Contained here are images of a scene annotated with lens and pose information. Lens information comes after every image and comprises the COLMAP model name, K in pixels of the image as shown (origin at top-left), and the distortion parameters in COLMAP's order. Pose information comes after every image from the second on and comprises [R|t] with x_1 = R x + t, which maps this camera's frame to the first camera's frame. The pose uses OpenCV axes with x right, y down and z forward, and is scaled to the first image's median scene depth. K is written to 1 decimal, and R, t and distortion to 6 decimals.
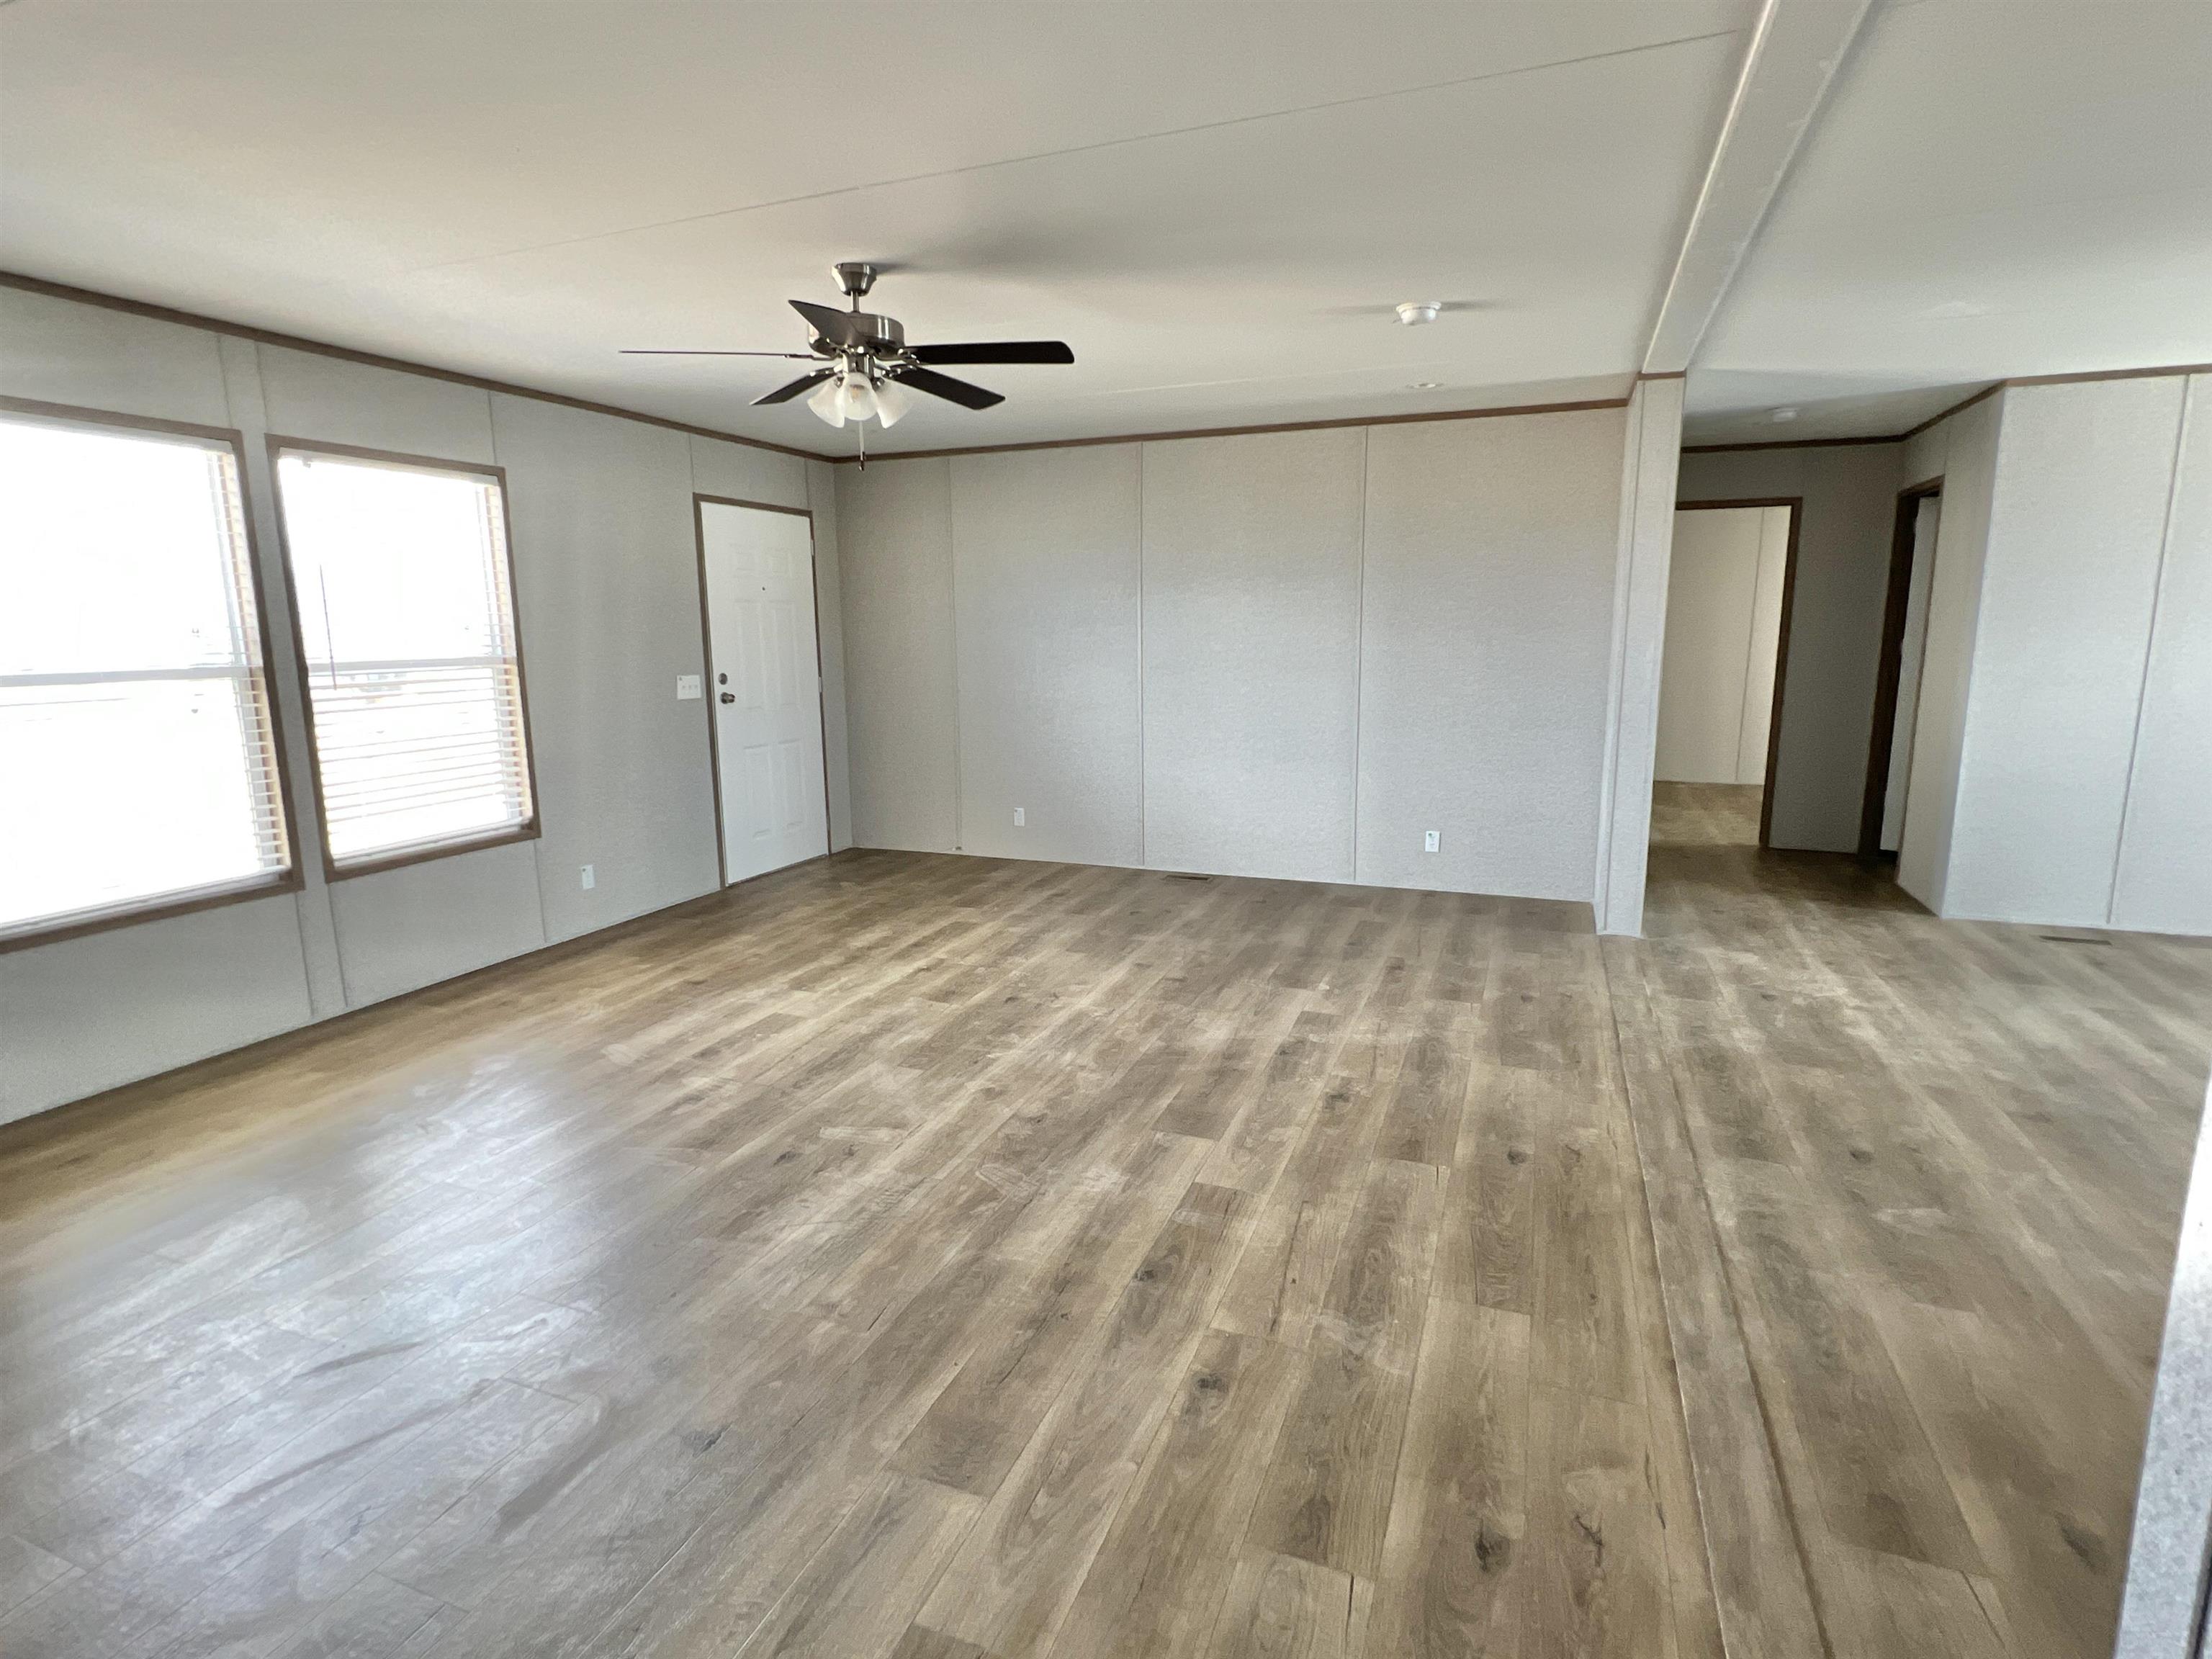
lens RADIAL K [[1100.5, 0, 1105.0], [0, 1100.5, 822.5], [0, 0, 1]] dist [0.001706, 0.000080]
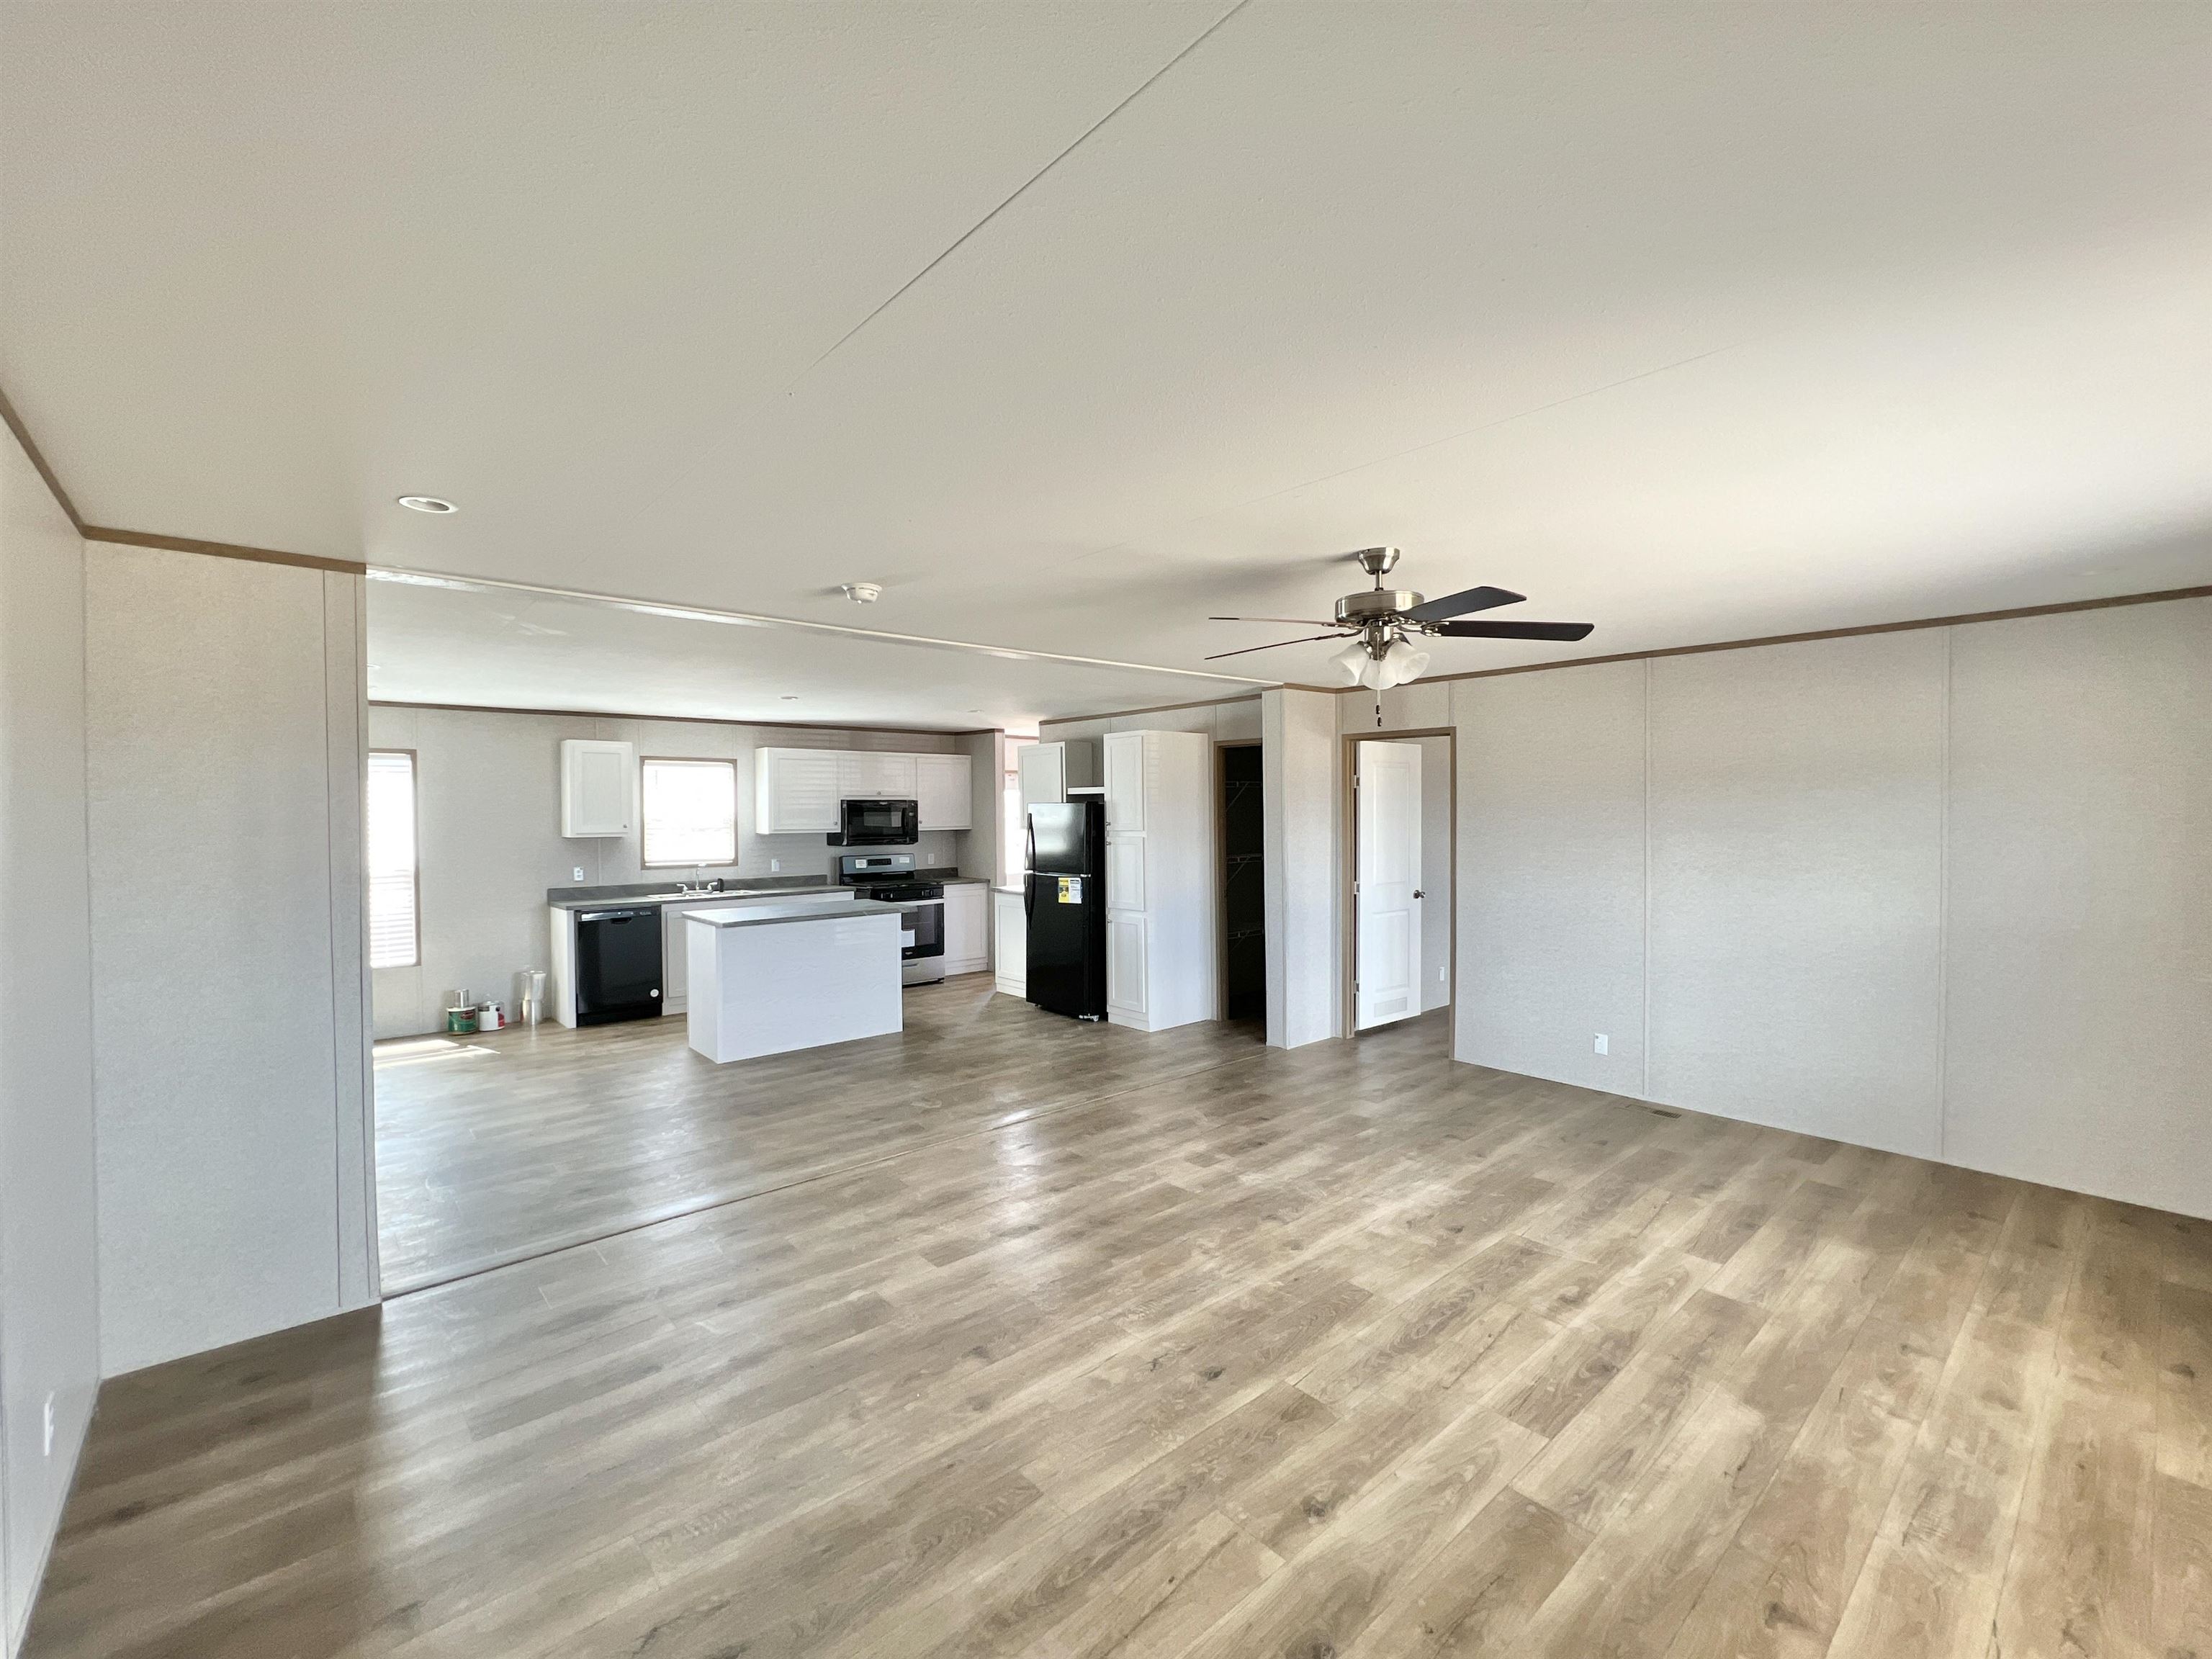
lens RADIAL K [[891.6, 0, 1105.6], [0, 891.6, 825.5], [0, 0, 1]] dist [0.000226, 0.000040]
pose [[-0.881017, 0.009980, 0.472980, -0.358362], [0.098726, 0.981644, 0.163184, -0.356875], [-0.462669, 0.190463, -0.865830, 1.715801]]
